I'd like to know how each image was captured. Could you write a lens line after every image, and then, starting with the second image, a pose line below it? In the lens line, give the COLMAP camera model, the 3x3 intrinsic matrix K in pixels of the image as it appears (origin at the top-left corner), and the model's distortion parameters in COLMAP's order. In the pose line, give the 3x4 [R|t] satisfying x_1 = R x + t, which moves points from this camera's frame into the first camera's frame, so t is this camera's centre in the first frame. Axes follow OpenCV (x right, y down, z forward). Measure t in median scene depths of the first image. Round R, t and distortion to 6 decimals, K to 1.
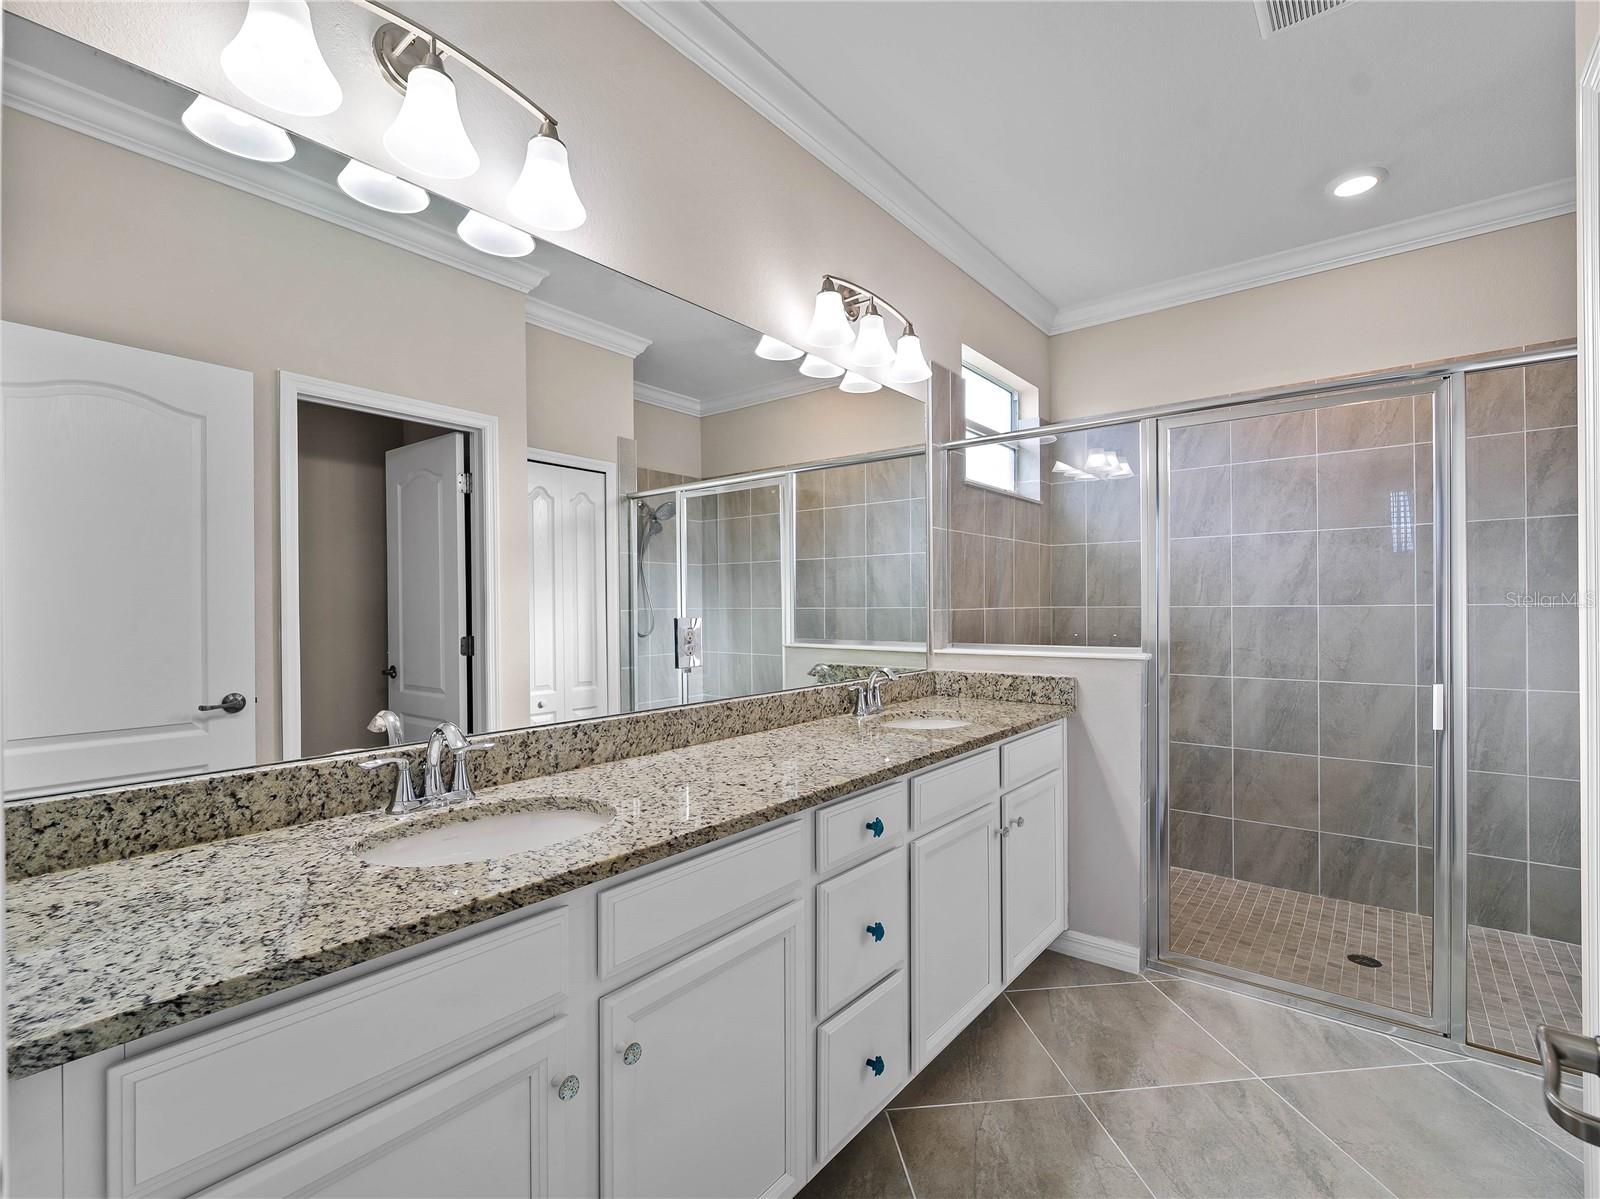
lens RADIAL K [[736.5, 0, 803.8], [0, 736.5, 606.8], [0, 0, 1]] dist [-0.003806, 0.000186]
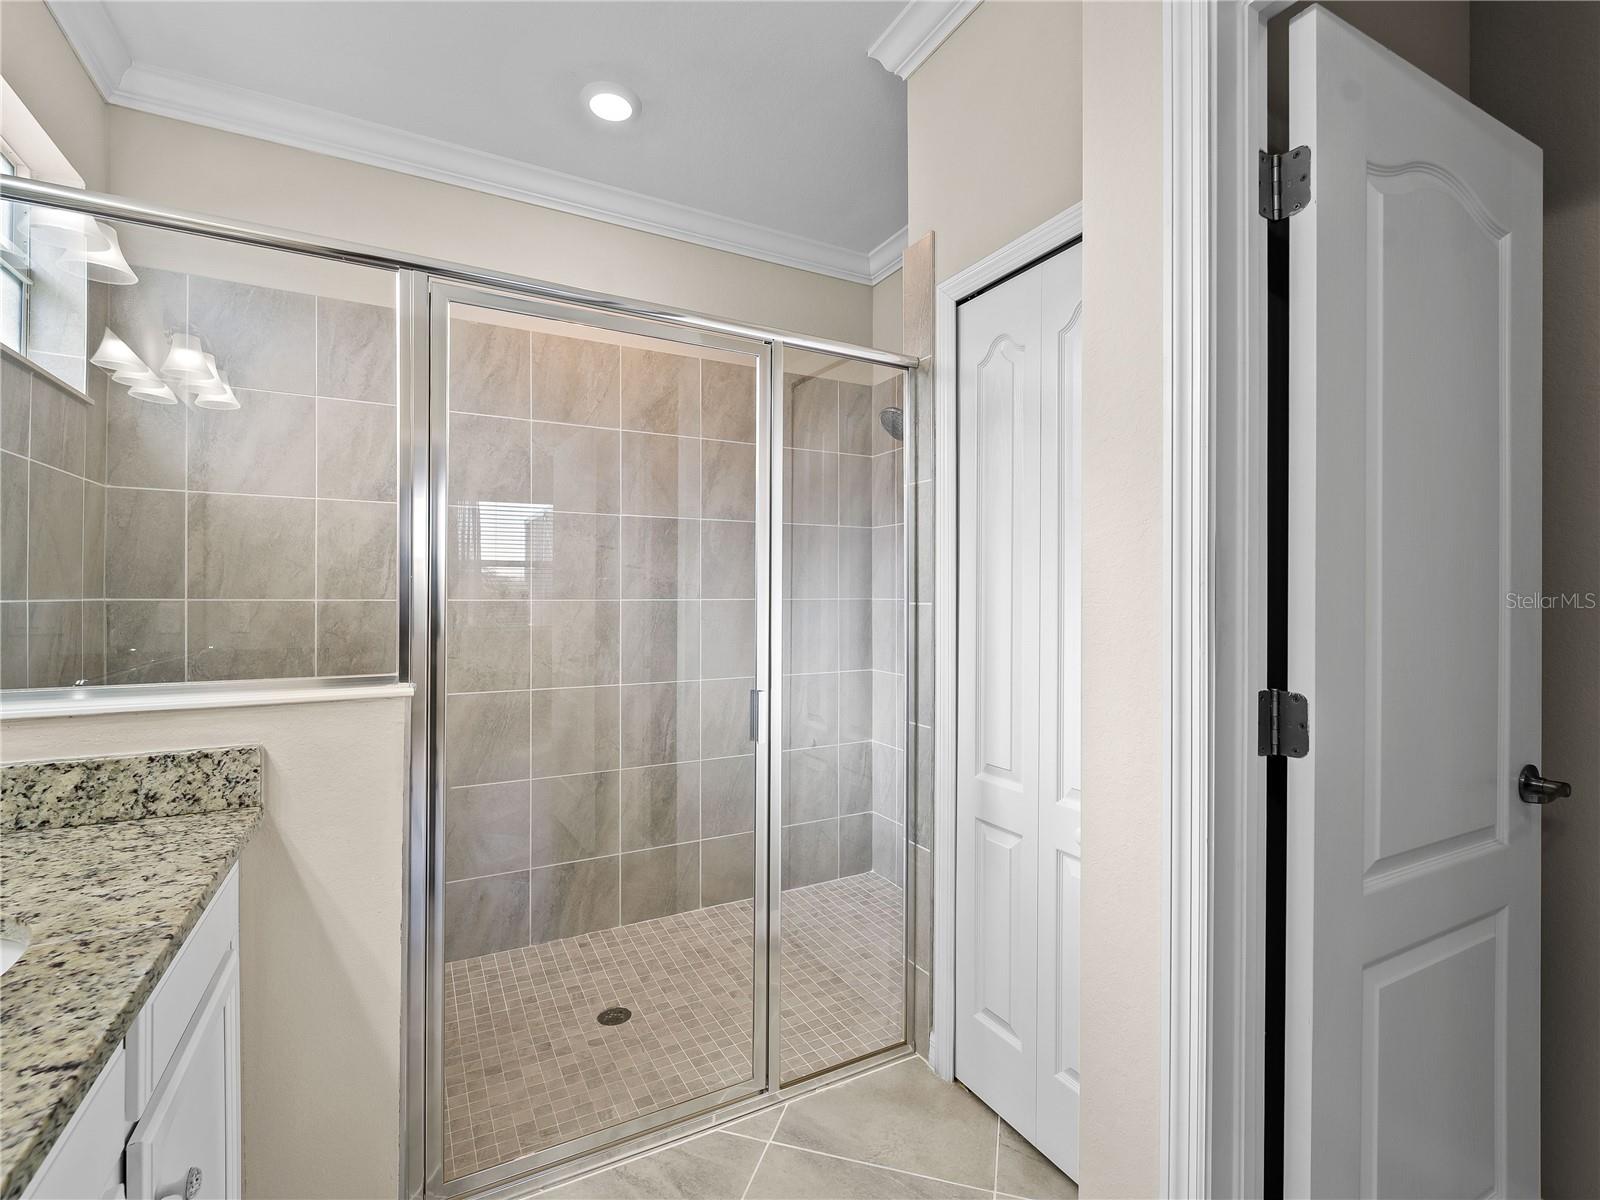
lens RADIAL K [[736.5, 0, 804.5], [0, 736.5, 601.7], [0, 0, 1]] dist [-0.003806, 0.000186]
pose [[0.396101, 0.003862, 0.918199, 0.065090], [-0.005752, 0.999982, -0.001724, -0.000056], [-0.918189, -0.004598, 0.396116, 0.477227]]
